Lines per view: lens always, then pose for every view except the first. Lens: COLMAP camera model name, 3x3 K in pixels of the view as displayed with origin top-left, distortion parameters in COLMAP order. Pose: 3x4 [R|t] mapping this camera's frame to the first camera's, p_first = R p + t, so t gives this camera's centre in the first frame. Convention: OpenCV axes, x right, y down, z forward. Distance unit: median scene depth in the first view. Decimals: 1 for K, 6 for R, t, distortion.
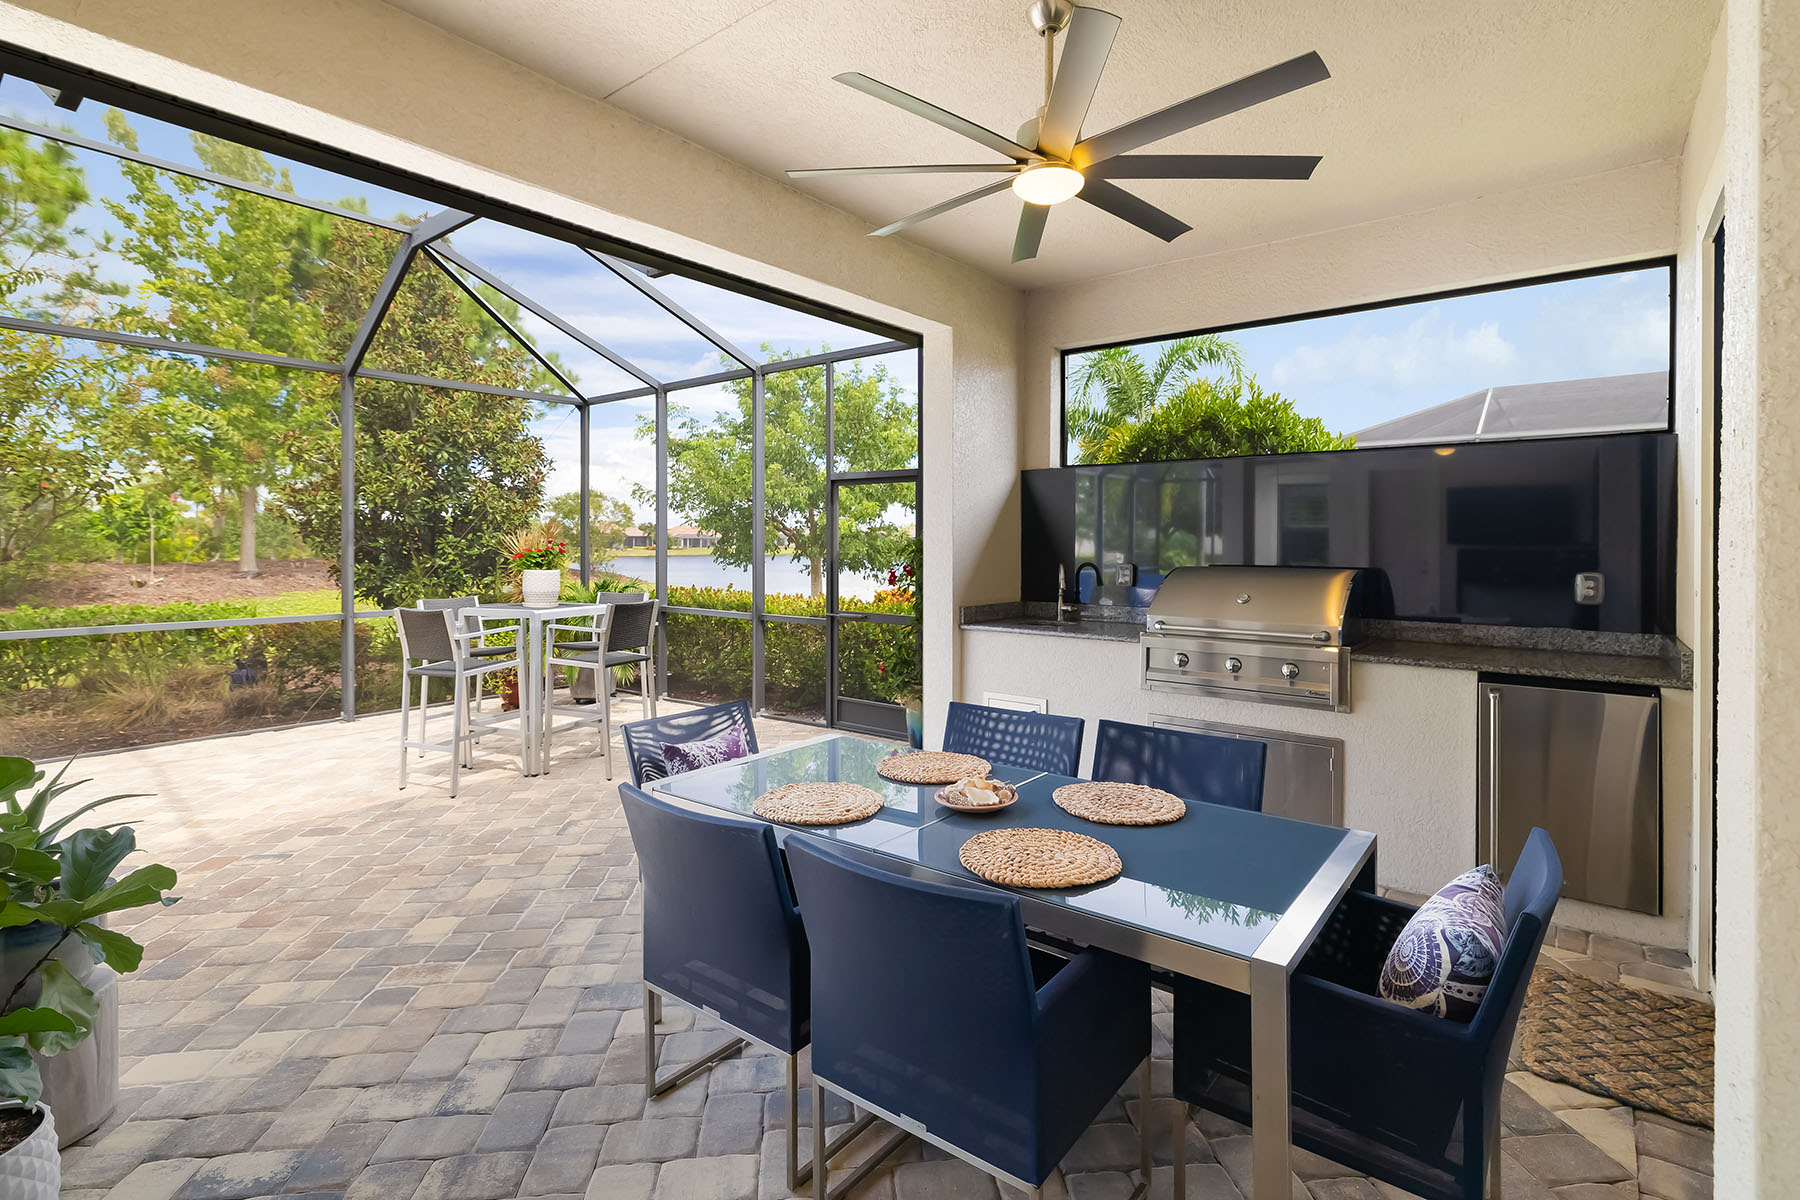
lens RADIAL K [[851.1, 0, 896.2], [0, 851.1, 542.5], [0, 0, 1]] dist [0.000696, 0.000092]
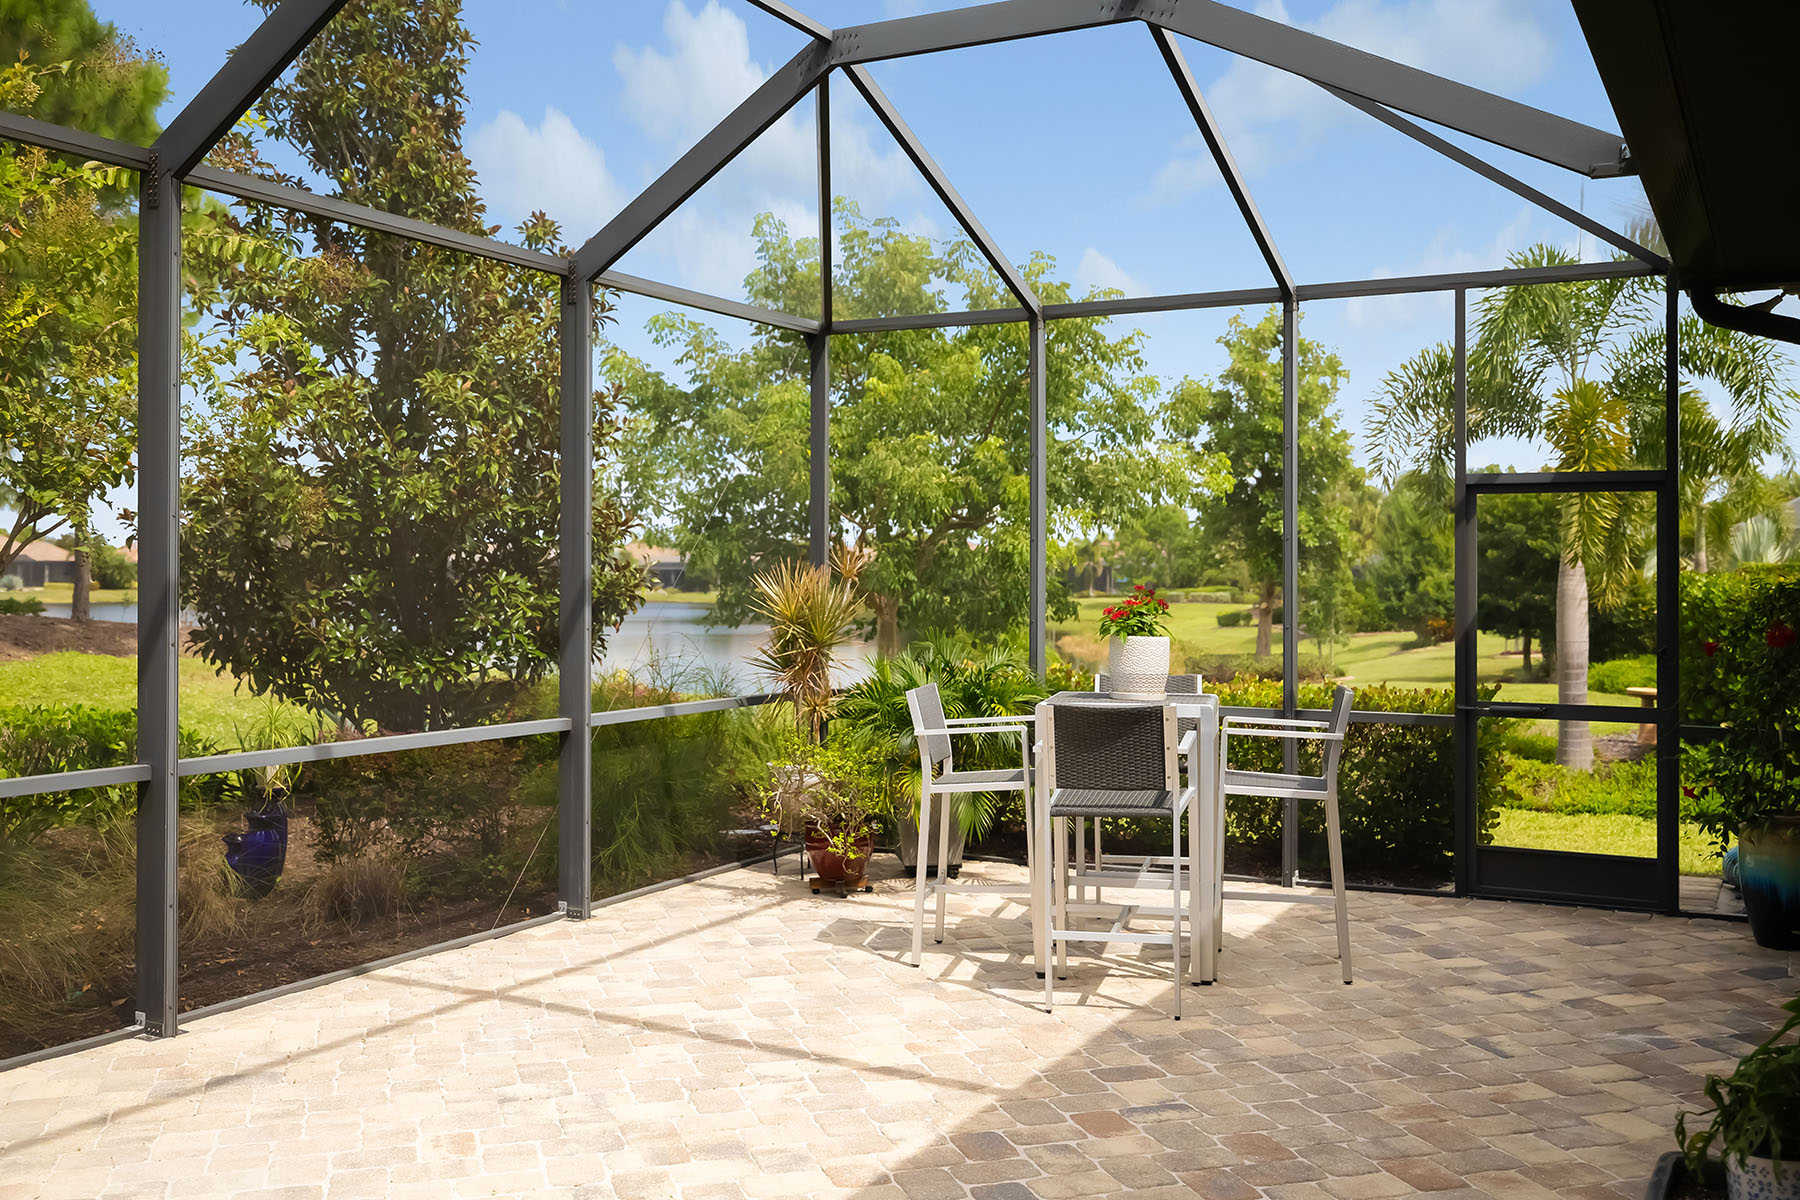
lens RADIAL K [[1666.3, 0, 901.0], [0, 1666.3, 564.3], [0, 0, 1]] dist [0.000227, 0.000405]
pose [[0.981580, 0.002376, 0.191037, -1.042667], [-0.001207, 0.999980, -0.006236, -0.012943], [-0.191048, 0.005890, 0.981563, -0.129802]]
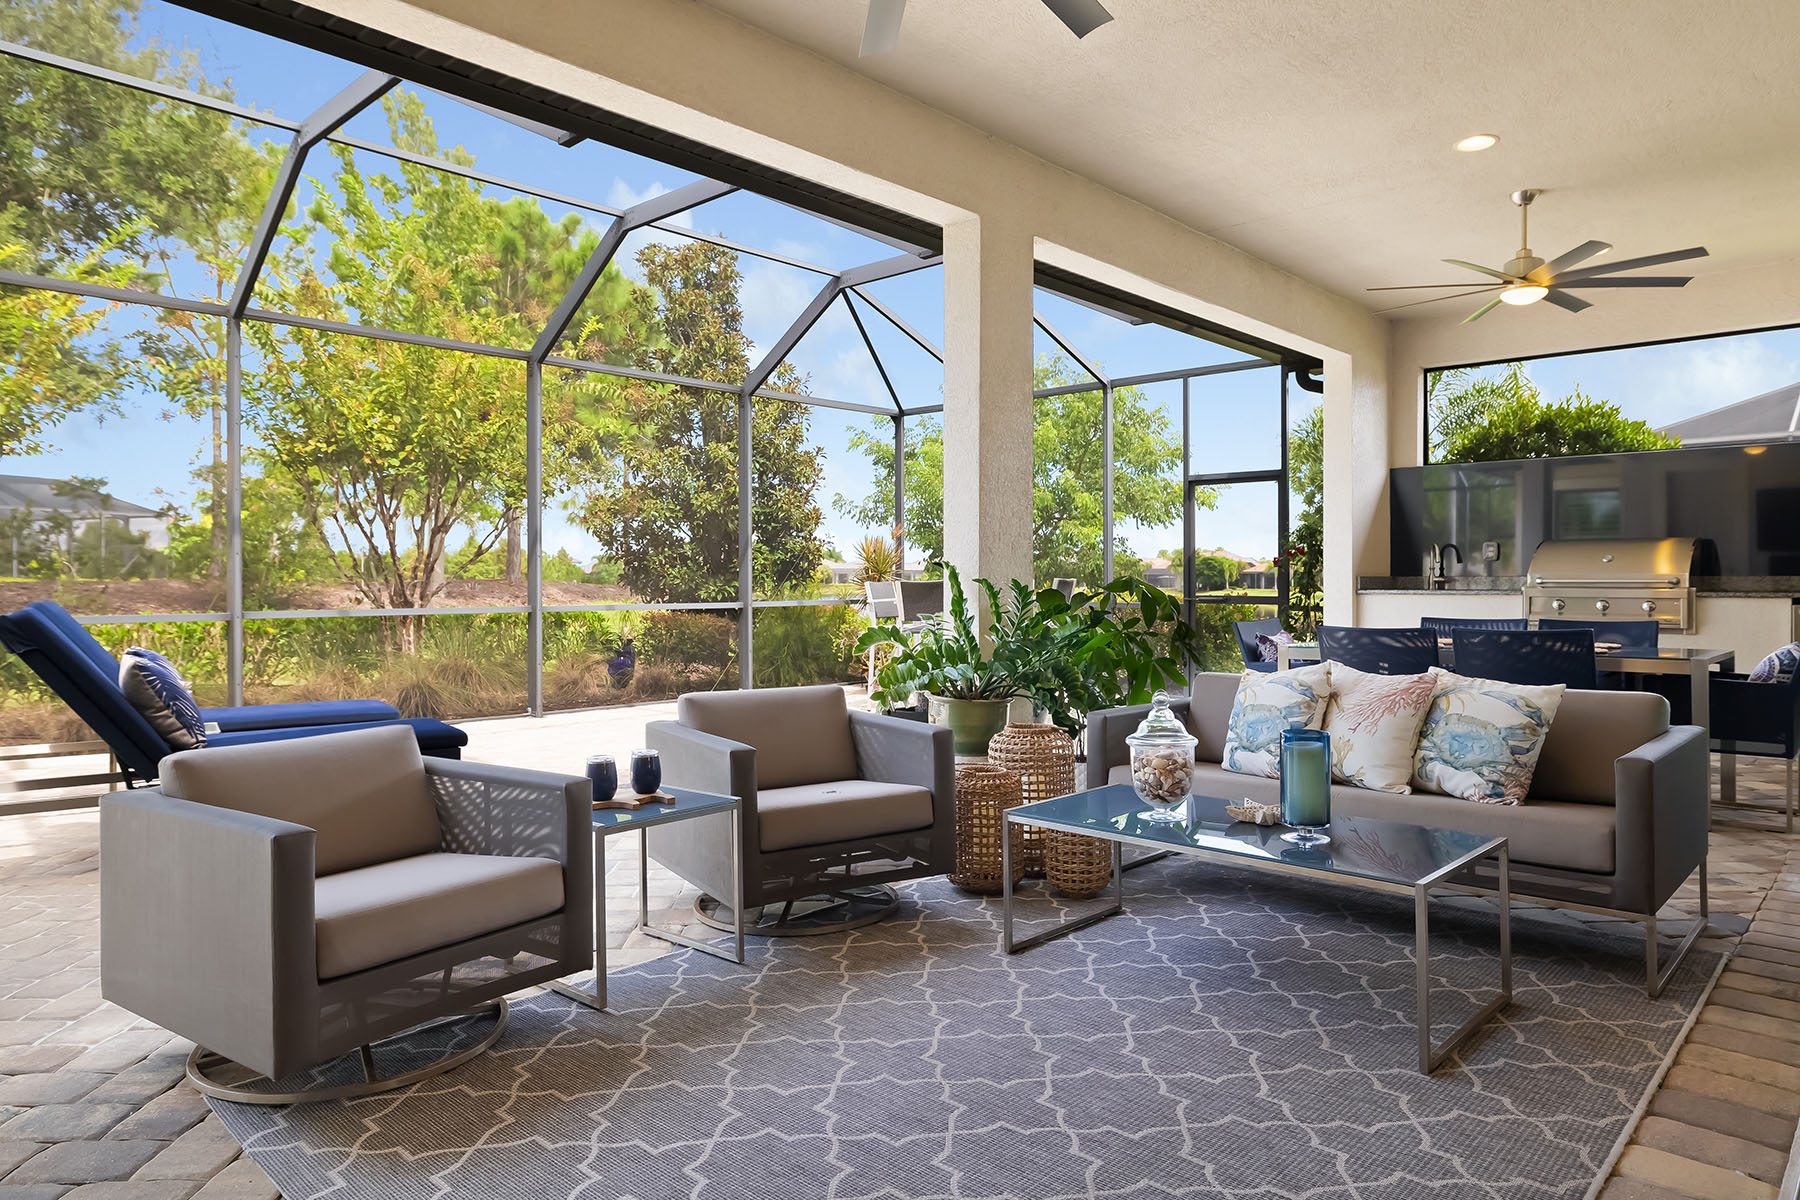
lens RADIAL K [[1114.6, 0, 893.6], [0, 1114.6, 574.3], [0, 0, 1]] dist [-0.007811, -0.000953]
pose [[0.996634, -0.002970, -0.081922, -0.524669], [0.002351, 0.999968, -0.007649, 0.092760], [0.081942, 0.007431, 0.996609, -0.769789]]
